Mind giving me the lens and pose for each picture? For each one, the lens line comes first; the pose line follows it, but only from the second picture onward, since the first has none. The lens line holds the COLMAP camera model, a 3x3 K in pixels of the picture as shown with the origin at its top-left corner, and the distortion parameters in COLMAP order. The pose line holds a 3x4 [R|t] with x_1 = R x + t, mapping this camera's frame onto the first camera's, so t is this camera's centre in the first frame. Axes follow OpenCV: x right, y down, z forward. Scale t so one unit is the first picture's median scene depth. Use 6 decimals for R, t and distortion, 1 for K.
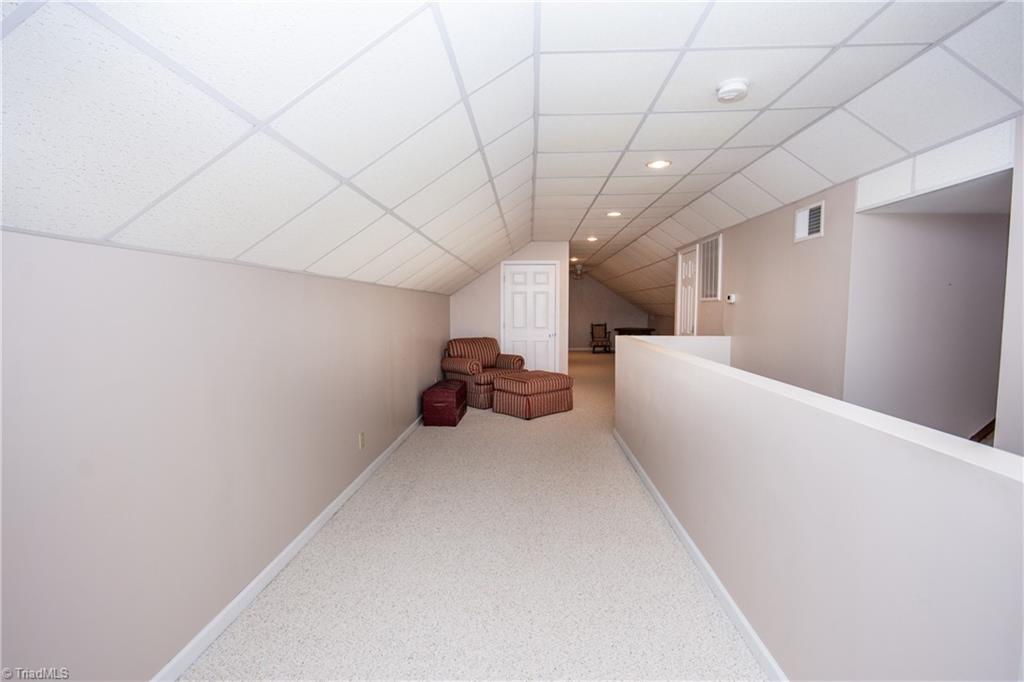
lens RADIAL K [[465.2, 0, 511.3], [0, 465.2, 340.5], [0, 0, 1]] dist [0.002012, -0.000058]
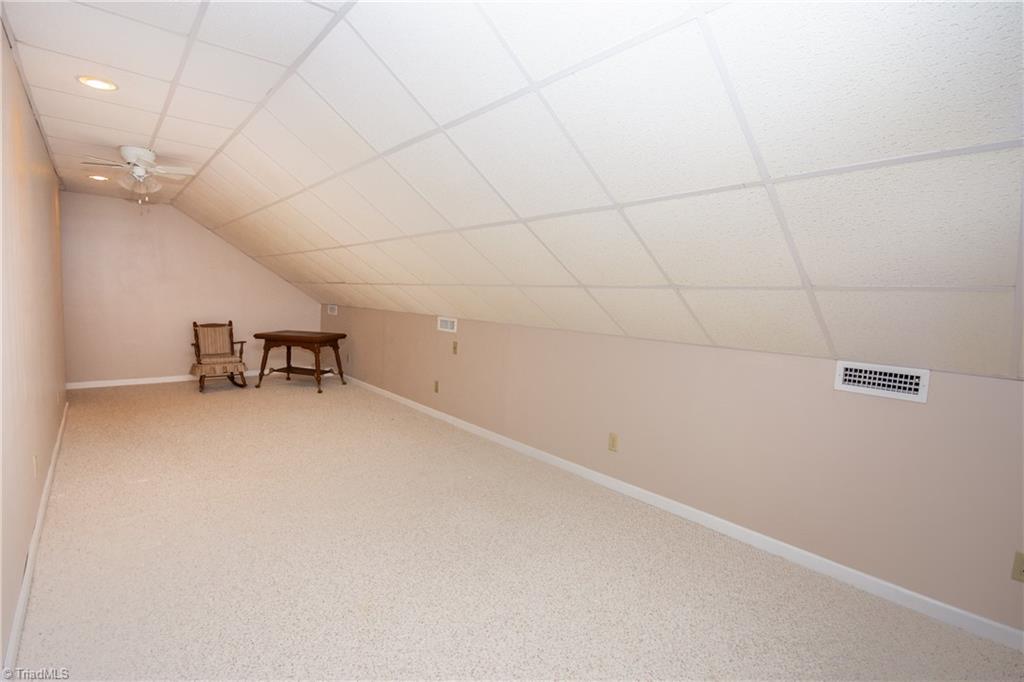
lens RADIAL K [[465.2, 0, 512.4], [0, 465.2, 338.5], [0, 0, 1]] dist [0.002012, -0.000058]
pose [[0.724822, -0.026117, 0.688440, 0.090911], [0.004402, 0.999436, 0.033281, -0.034474], [-0.688922, -0.021093, 0.724529, 0.494671]]
